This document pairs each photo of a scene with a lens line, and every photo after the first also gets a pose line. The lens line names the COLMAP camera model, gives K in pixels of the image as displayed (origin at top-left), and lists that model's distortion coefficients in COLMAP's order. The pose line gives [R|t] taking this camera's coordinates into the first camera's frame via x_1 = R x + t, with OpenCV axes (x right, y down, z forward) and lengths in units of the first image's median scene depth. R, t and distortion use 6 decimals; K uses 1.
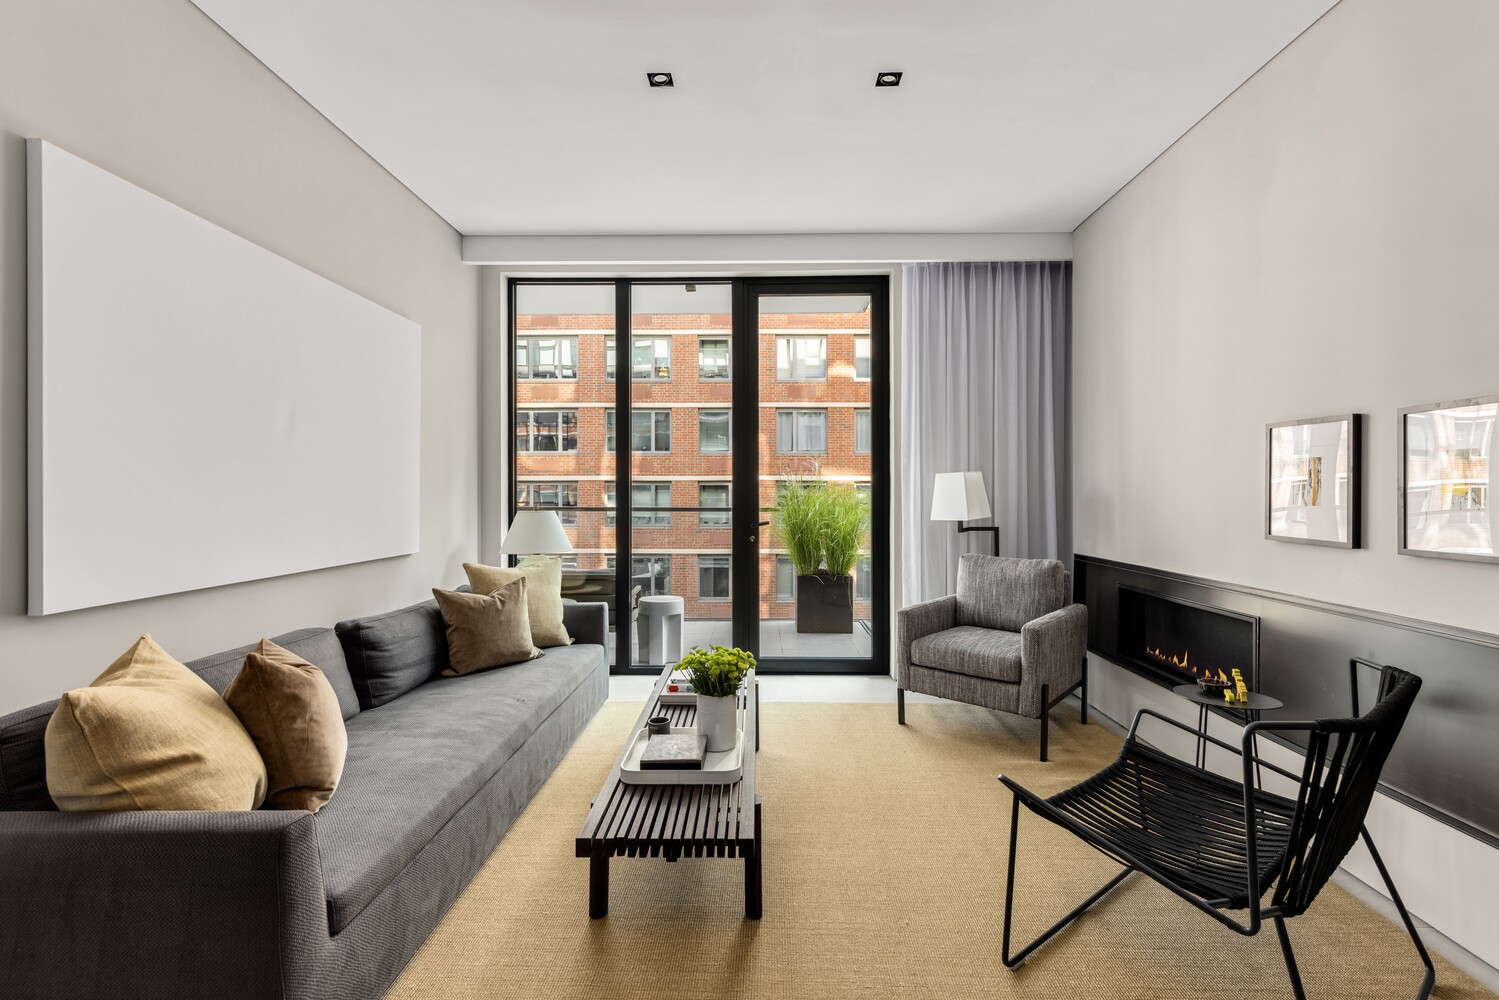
lens RADIAL K [[684.4, 0, 751.0], [0, 684.4, 473.4], [0, 0, 1]] dist [0.002078, 0.000565]
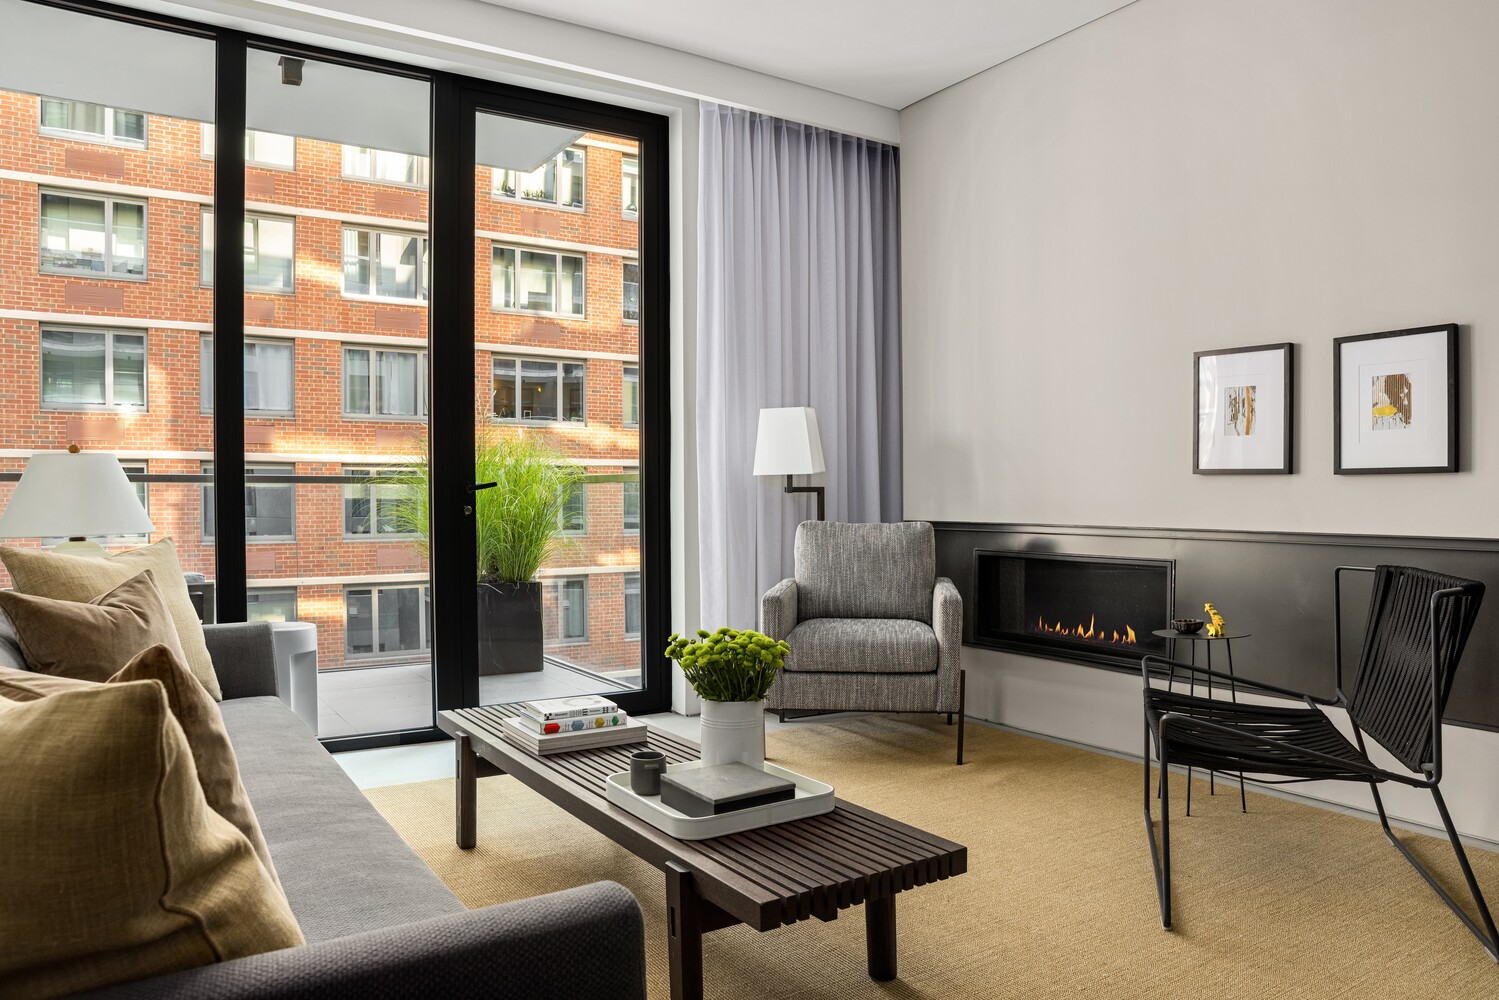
lens RADIAL K [[1082.4, 0, 757.3], [0, 1082.4, 495.2], [0, 0, 1]] dist [-0.106762, 0.013380]
pose [[0.806189, 0.002477, 0.591653, -0.413709], [-0.014114, 0.999787, 0.015046, 0.077346], [-0.591490, -0.020481, 0.806052, 0.122144]]
